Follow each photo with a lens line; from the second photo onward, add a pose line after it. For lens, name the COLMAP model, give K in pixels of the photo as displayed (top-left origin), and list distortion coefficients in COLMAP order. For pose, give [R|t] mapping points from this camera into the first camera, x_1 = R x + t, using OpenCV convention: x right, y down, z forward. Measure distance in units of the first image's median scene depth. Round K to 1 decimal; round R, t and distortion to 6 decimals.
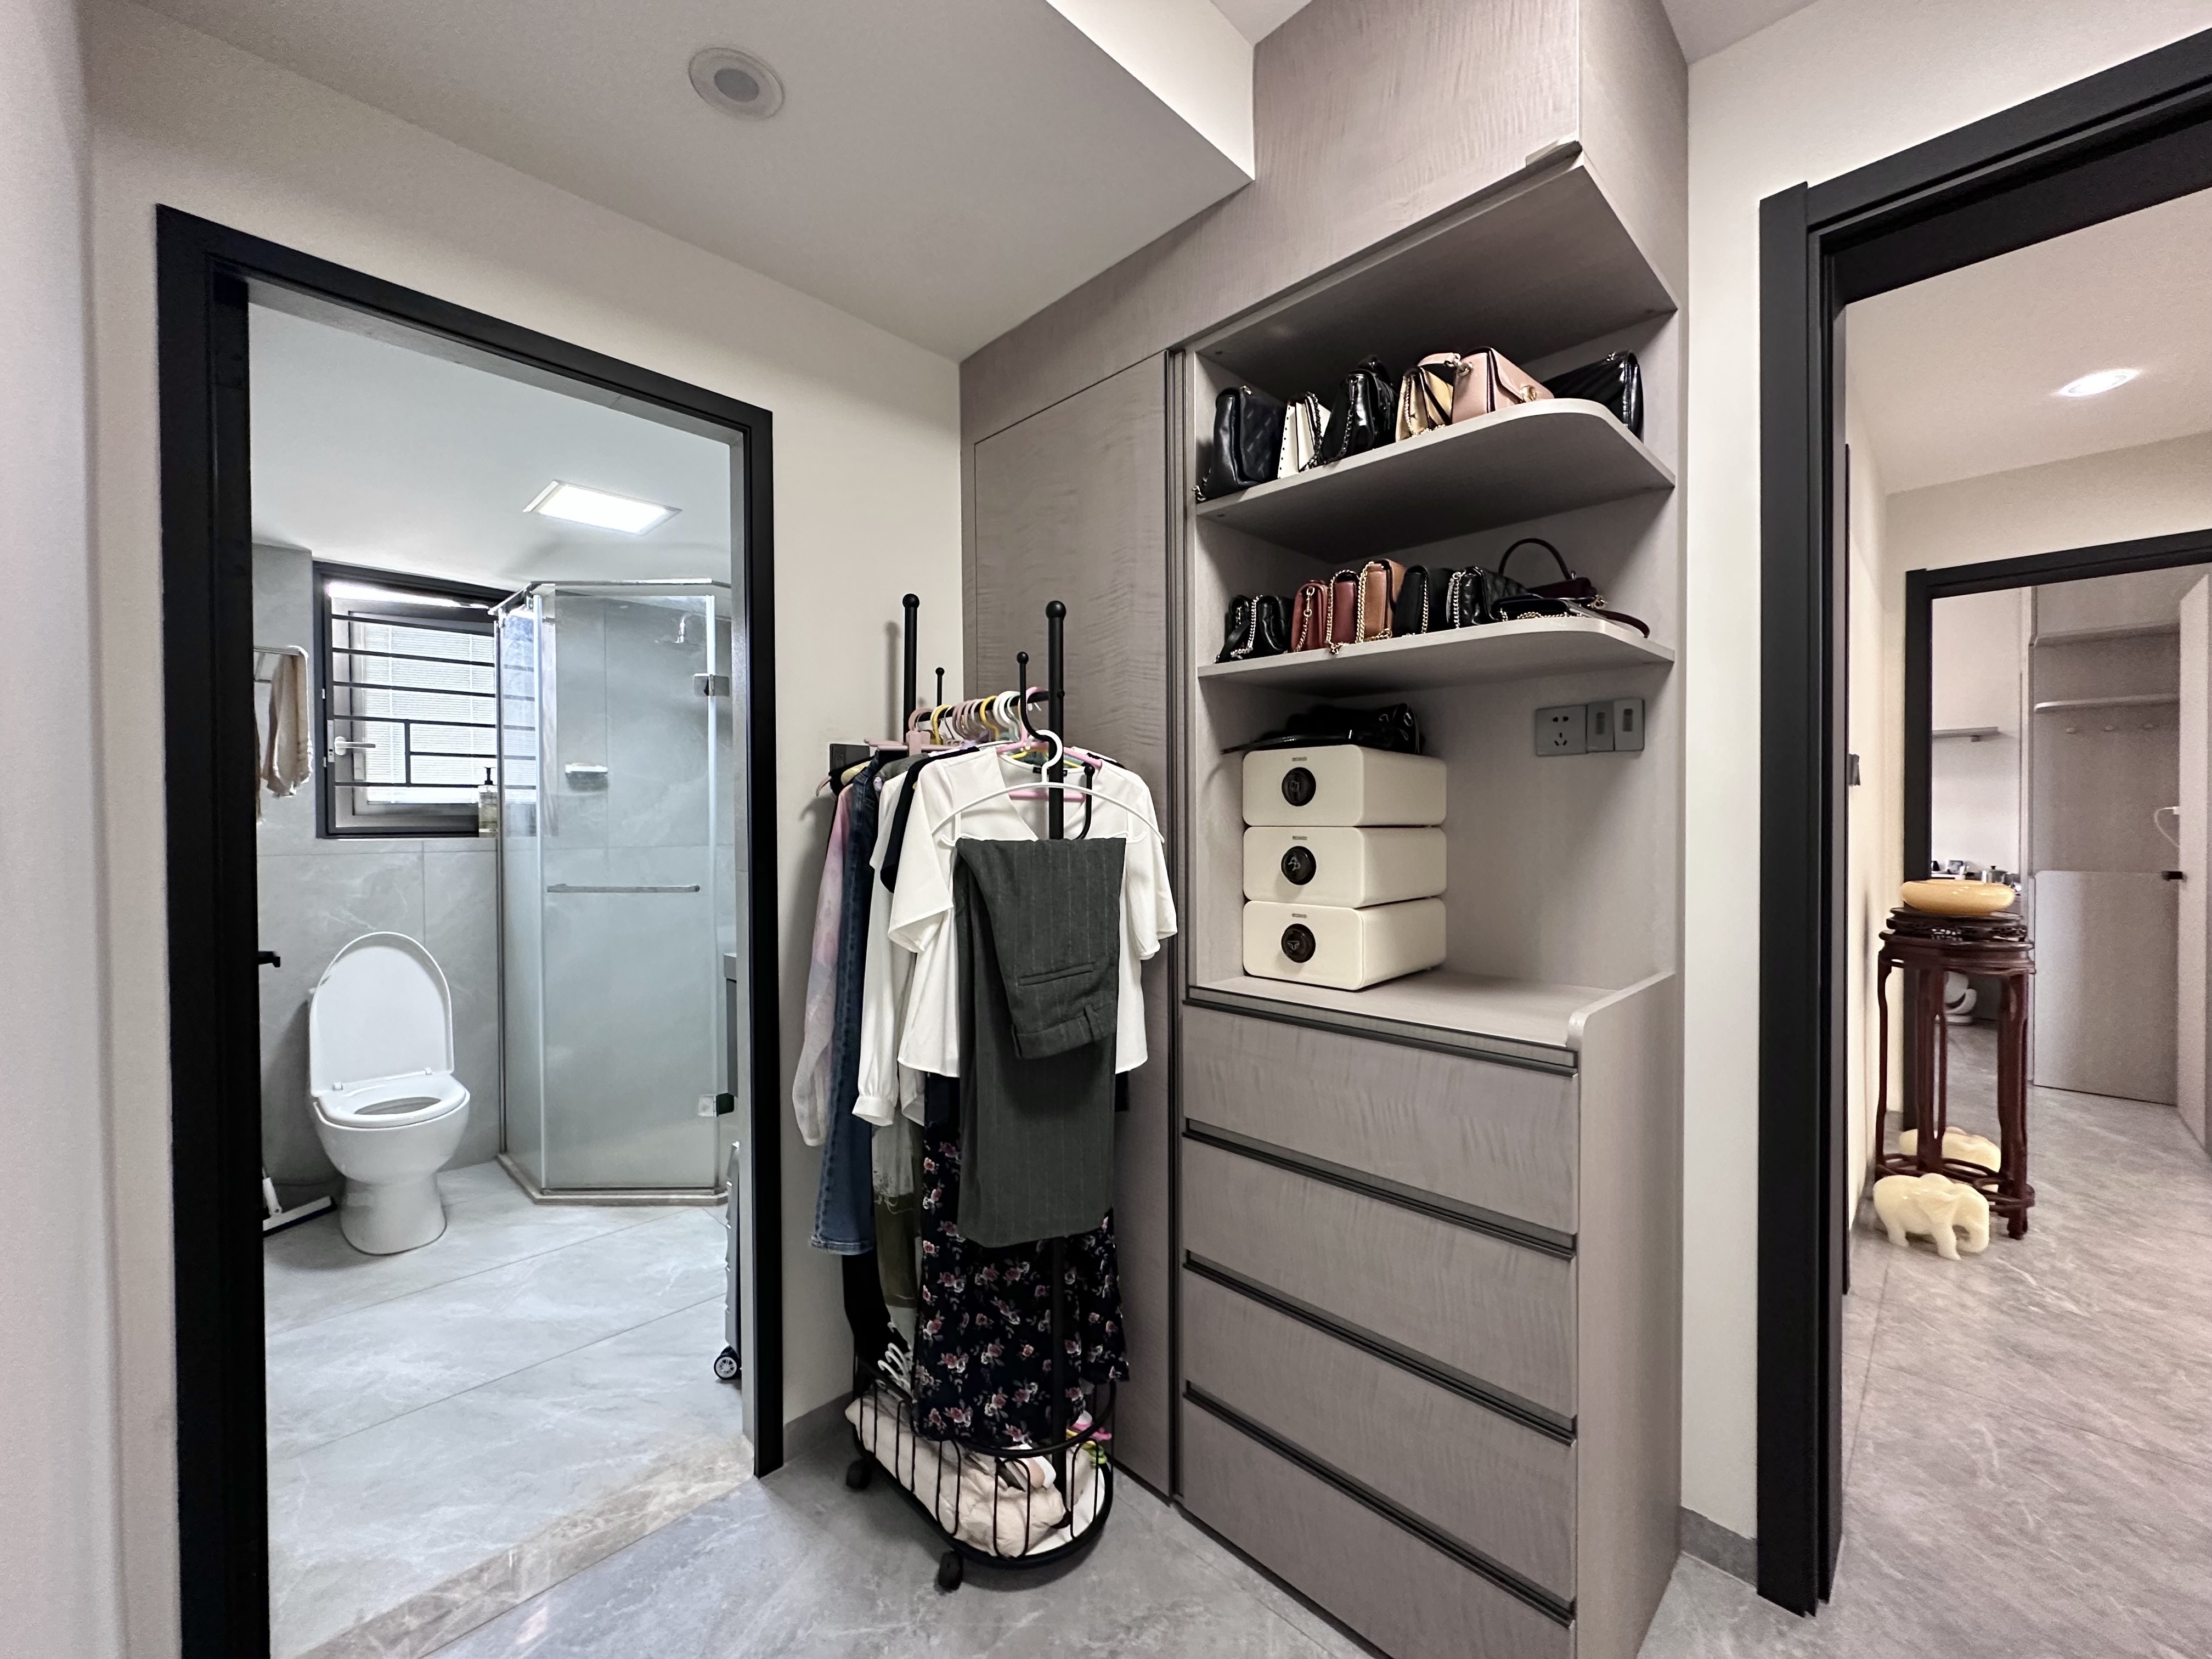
lens RADIAL K [[885.5, 0, 1106.0], [0, 885.5, 829.5], [0, 0, 1]] dist [-0.000741, -0.000544]
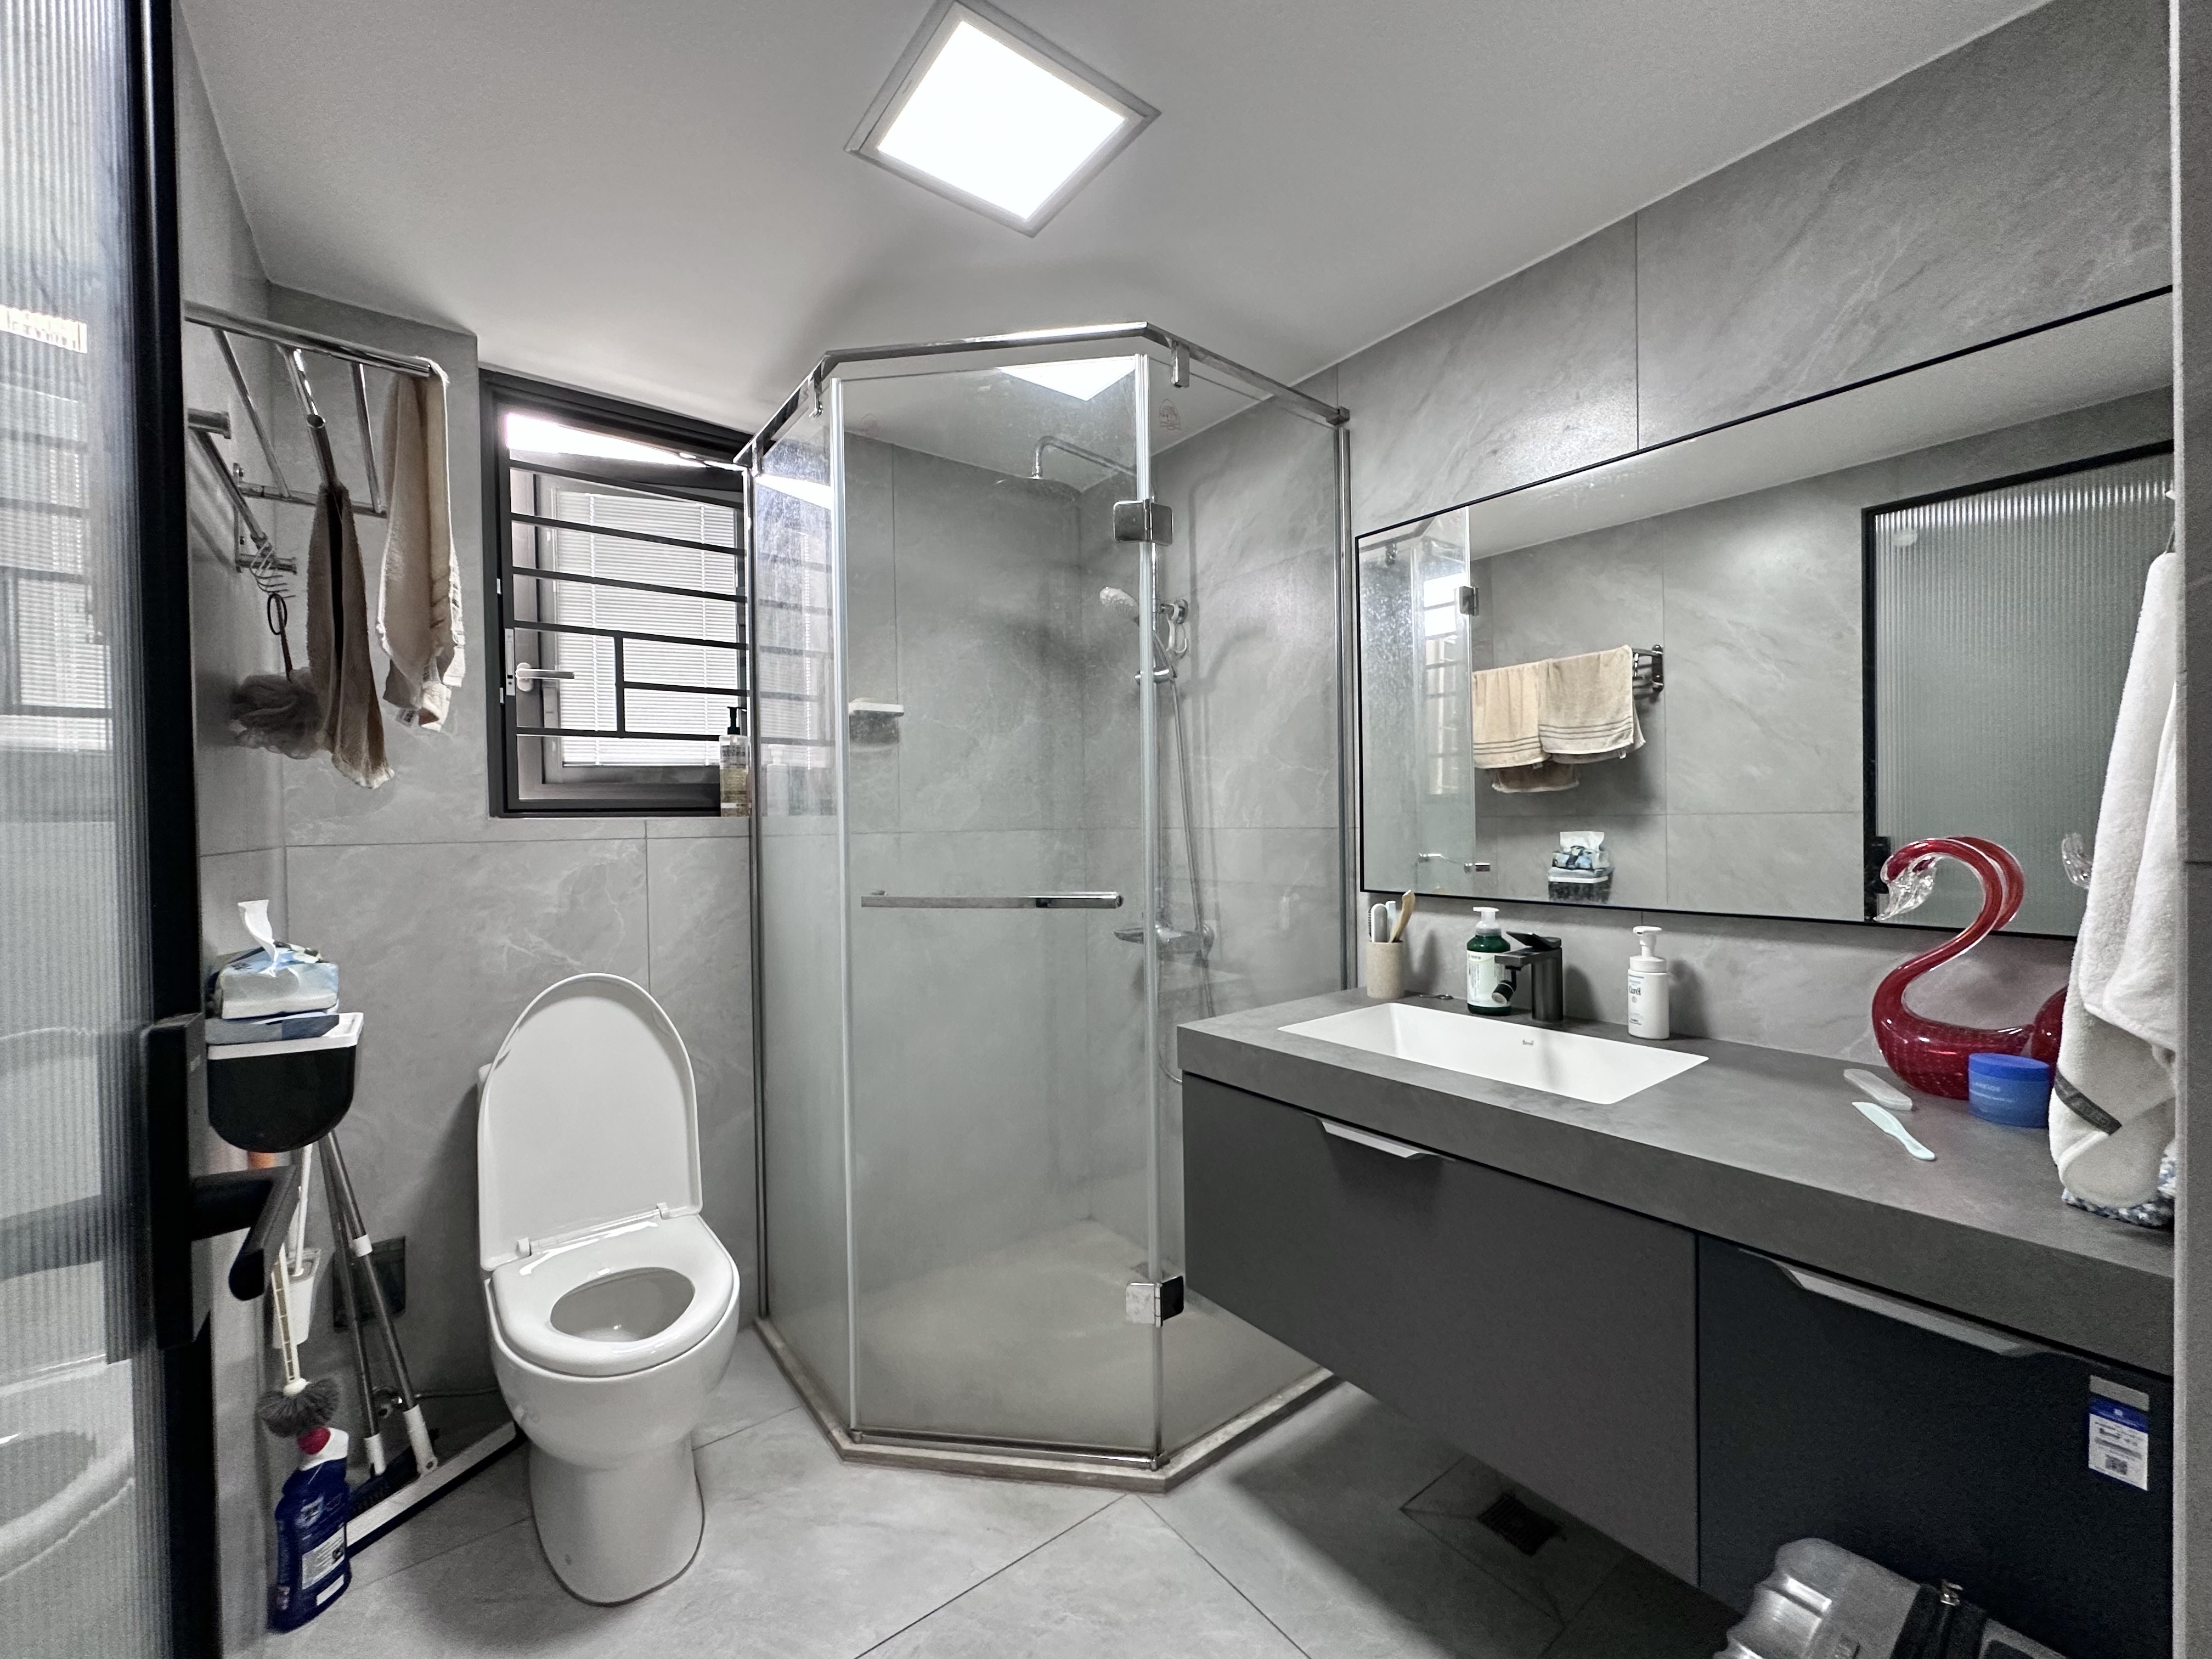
lens RADIAL K [[885.5, 0, 1106.0], [0, 885.5, 829.5], [0, 0, 1]] dist [-0.000741, -0.000544]
pose [[0.990508, -0.006974, -0.137281, -0.373532], [0.007480, 0.999967, 0.003168, 0.019800], [0.137254, -0.004165, 0.990527, 0.437183]]
